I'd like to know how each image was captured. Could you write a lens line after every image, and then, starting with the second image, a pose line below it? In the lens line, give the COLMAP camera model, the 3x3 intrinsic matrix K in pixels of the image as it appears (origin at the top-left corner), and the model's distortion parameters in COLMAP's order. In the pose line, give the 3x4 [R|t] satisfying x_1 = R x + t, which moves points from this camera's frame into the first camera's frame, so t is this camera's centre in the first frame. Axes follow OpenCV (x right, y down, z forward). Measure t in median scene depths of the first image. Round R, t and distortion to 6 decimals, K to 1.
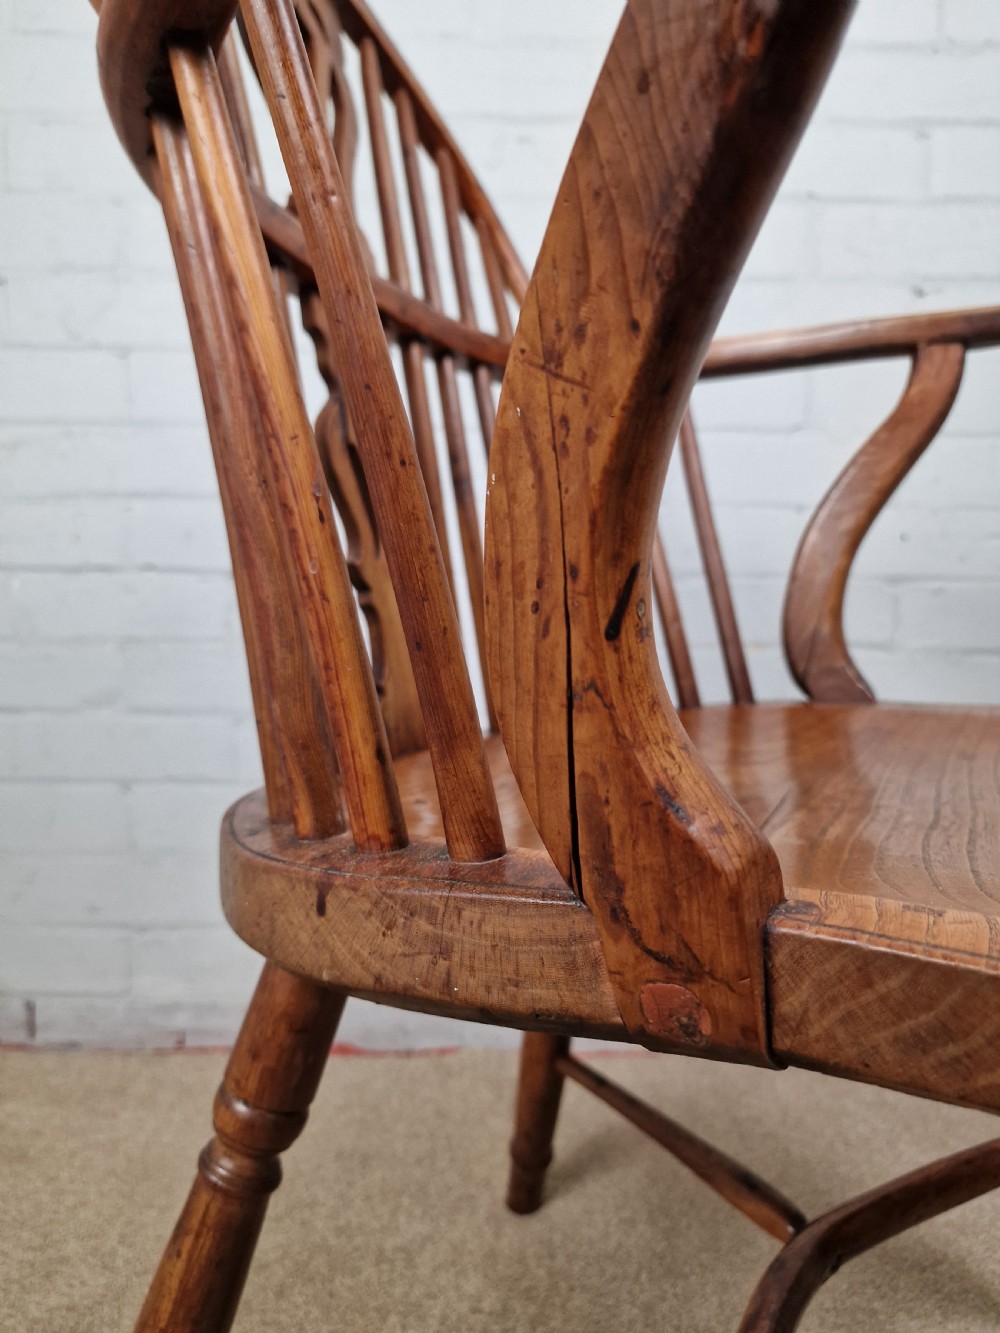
lens RADIAL K [[922.8, 0, 464.6], [0, 922.8, 670.6], [0, 0, 1]] dist [0.066477, -0.053060]
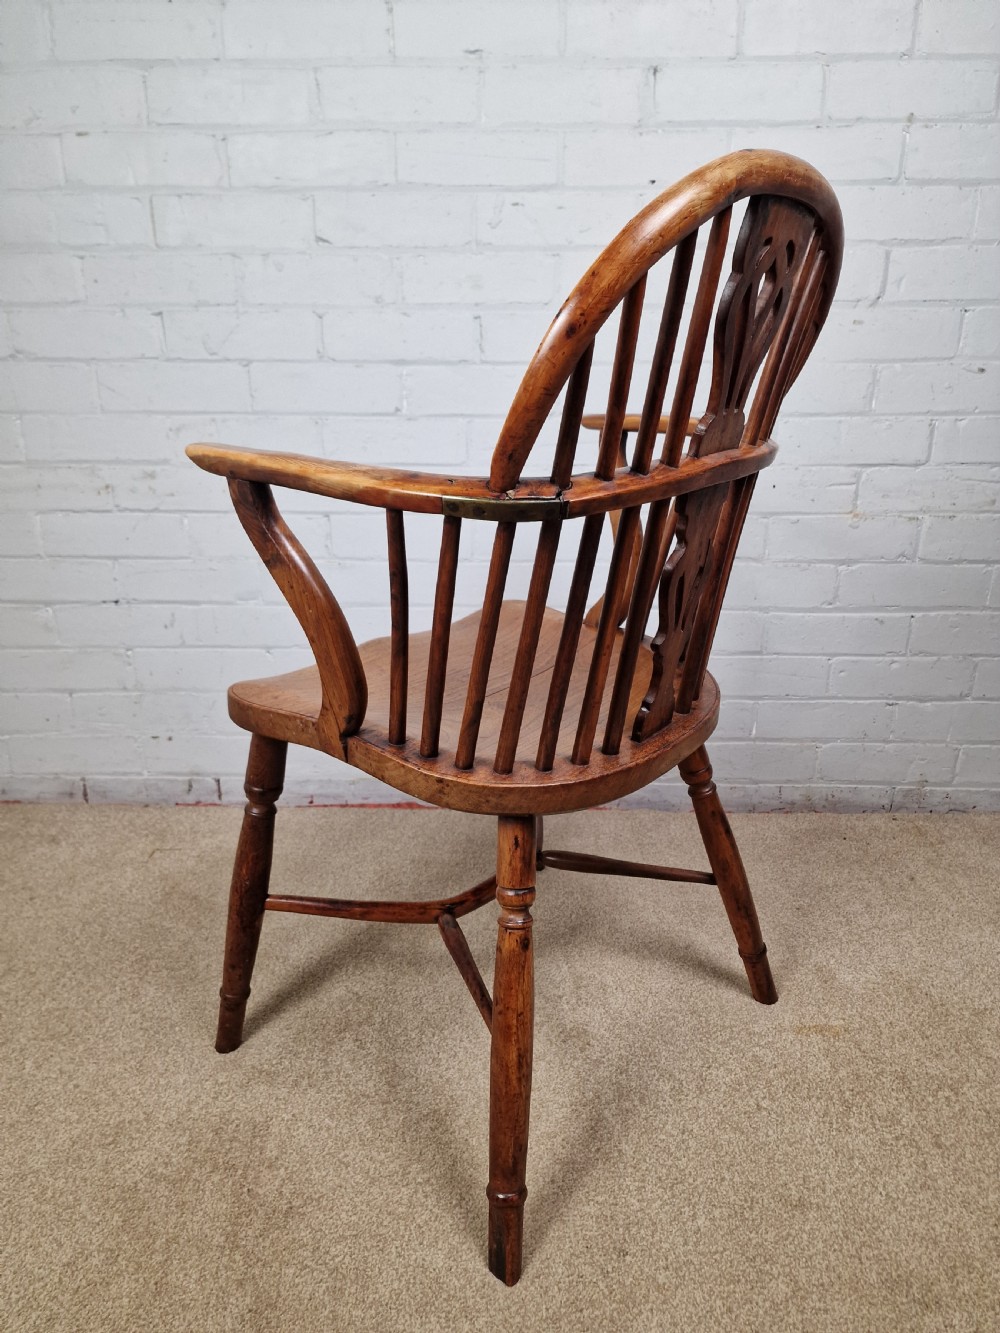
lens RADIAL K [[922.8, 0, 495.0], [0, 922.8, 660.2], [0, 0, 1]] dist [0.066477, -0.053060]
pose [[0.999893, -0.006428, -0.013149, 0.043009], [0.009369, 0.971315, 0.237610, -0.241606], [0.011245, -0.237708, 0.971272, -0.550308]]
